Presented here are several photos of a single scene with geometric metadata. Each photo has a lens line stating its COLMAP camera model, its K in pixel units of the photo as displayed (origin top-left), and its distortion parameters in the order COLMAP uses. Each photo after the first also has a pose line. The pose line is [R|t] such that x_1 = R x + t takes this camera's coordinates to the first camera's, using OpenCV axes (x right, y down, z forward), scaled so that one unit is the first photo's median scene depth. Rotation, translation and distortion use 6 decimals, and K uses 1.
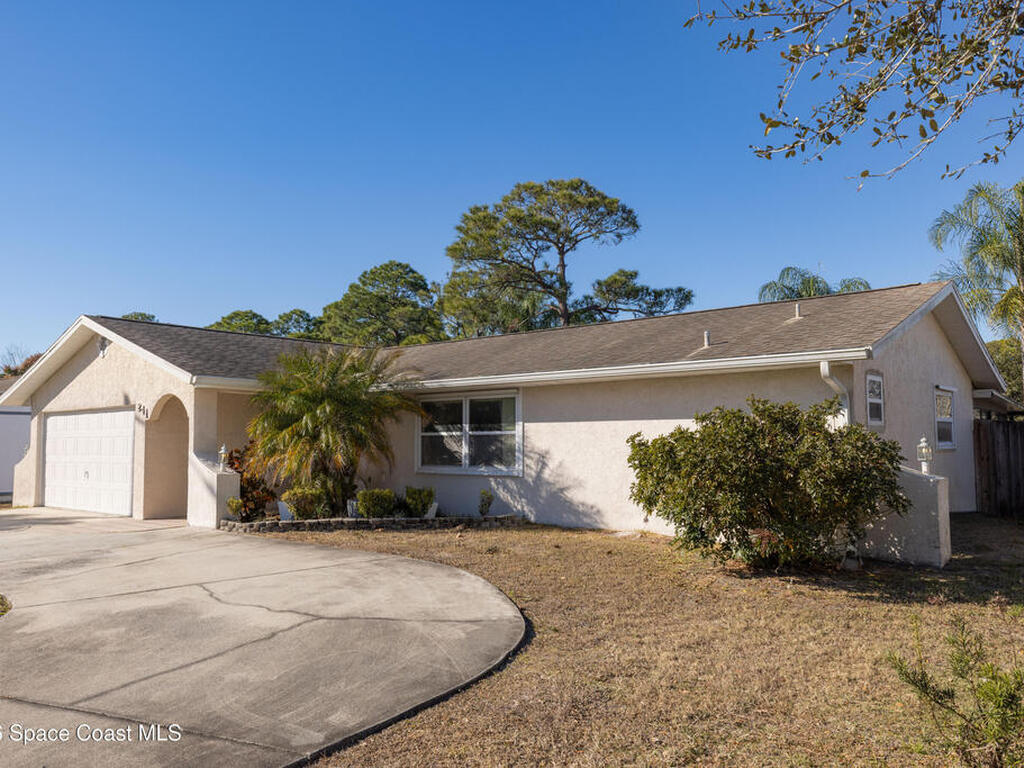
lens RADIAL K [[742.6, 0, 512.0], [0, 742.6, 384.0], [0, 0, 1]] dist [0.000934, 0.002306]
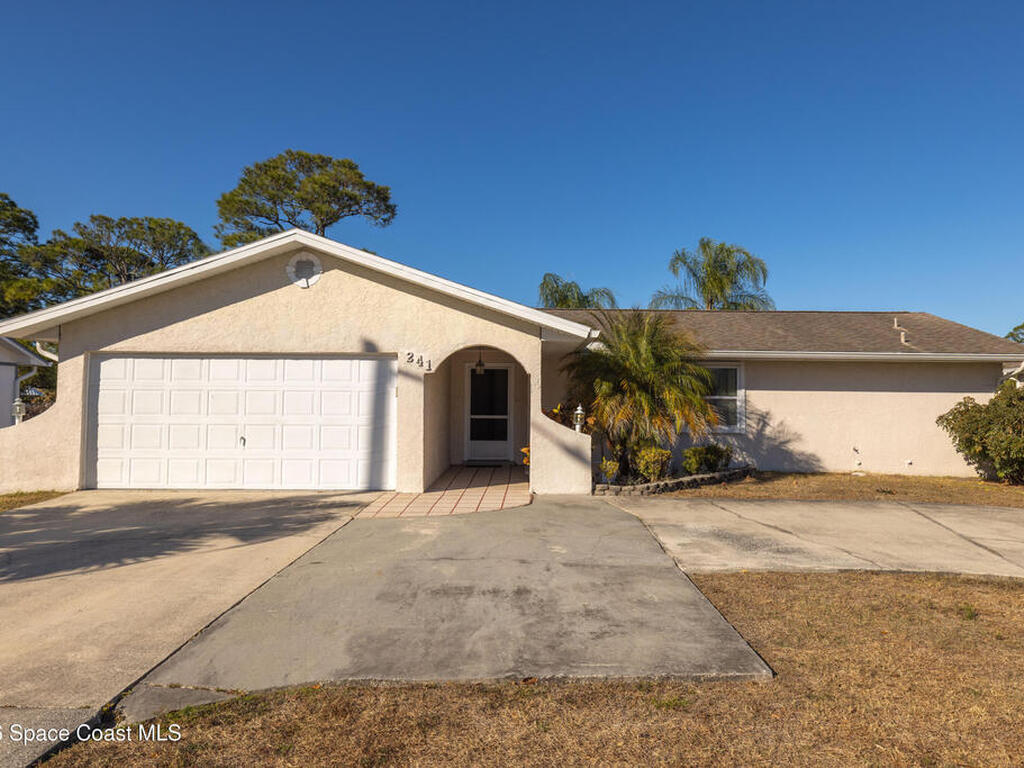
lens RADIAL K [[642.3, 0, 512.0], [0, 642.3, 384.0], [0, 0, 1]] dist [-0.006579, 0.000151]
pose [[0.788793, 0.034193, 0.613708, -0.936258], [-0.058316, 0.998111, 0.019343, 0.044975], [-0.611887, -0.051046, 0.789296, 0.404852]]
